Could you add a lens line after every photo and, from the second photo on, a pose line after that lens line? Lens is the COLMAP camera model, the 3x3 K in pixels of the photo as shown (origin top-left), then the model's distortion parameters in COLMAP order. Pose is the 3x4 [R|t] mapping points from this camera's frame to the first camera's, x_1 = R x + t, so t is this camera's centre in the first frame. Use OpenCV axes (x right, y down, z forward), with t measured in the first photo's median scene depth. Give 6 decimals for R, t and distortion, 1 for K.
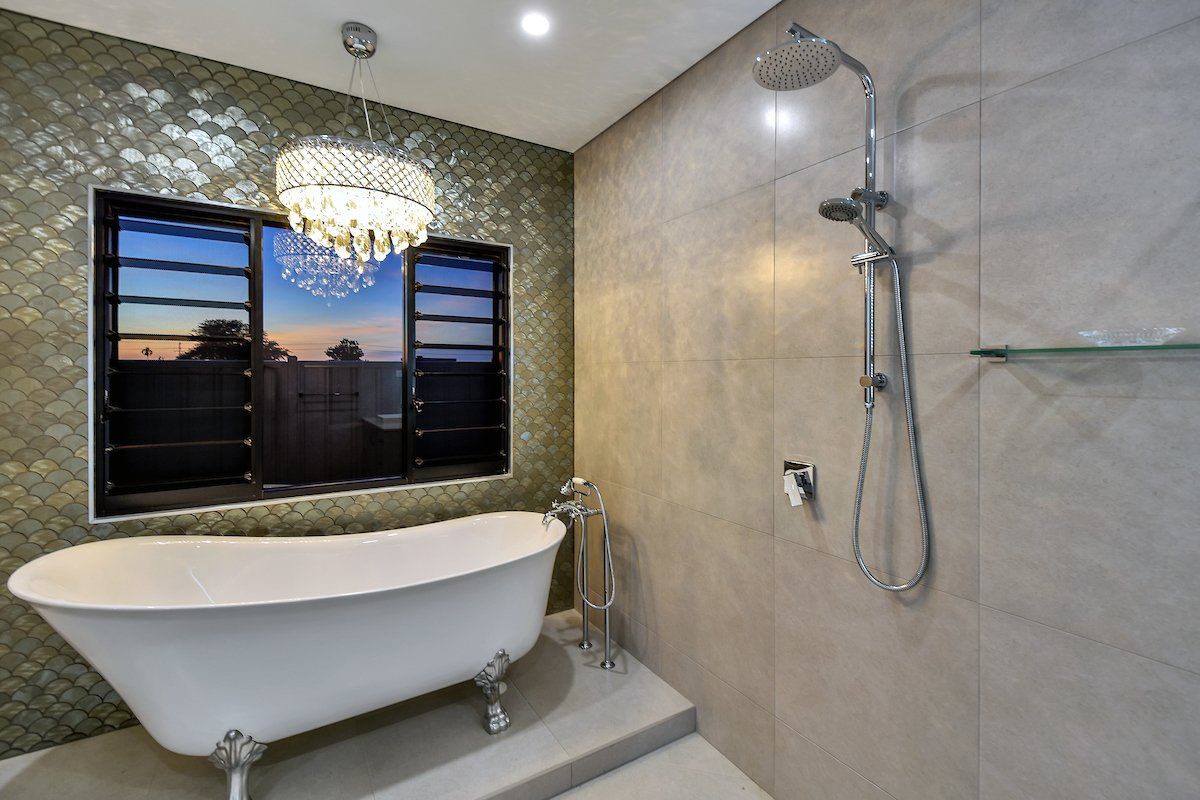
lens RADIAL K [[522.9, 0, 597.3], [0, 522.9, 407.0], [0, 0, 1]] dist [0.039689, -0.022050]
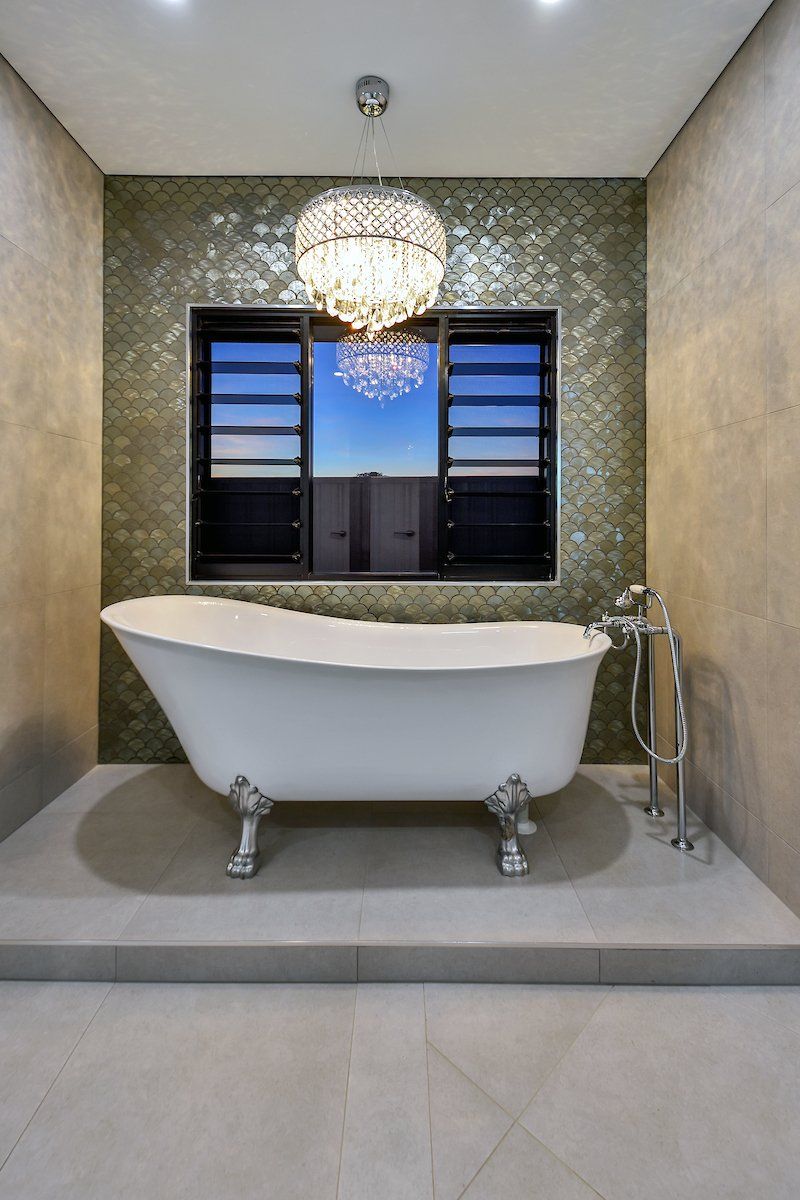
lens RADIAL K [[524.1, 0, 427.3], [0, 524.1, 552.7], [0, 0, 1]] dist [0.040258, -0.026638]
pose [[0.849552, 0.007871, -0.527446, 0.116231], [-0.022198, 0.999536, -0.020838, 0.118641], [0.527038, 0.029411, 0.849333, 0.193298]]
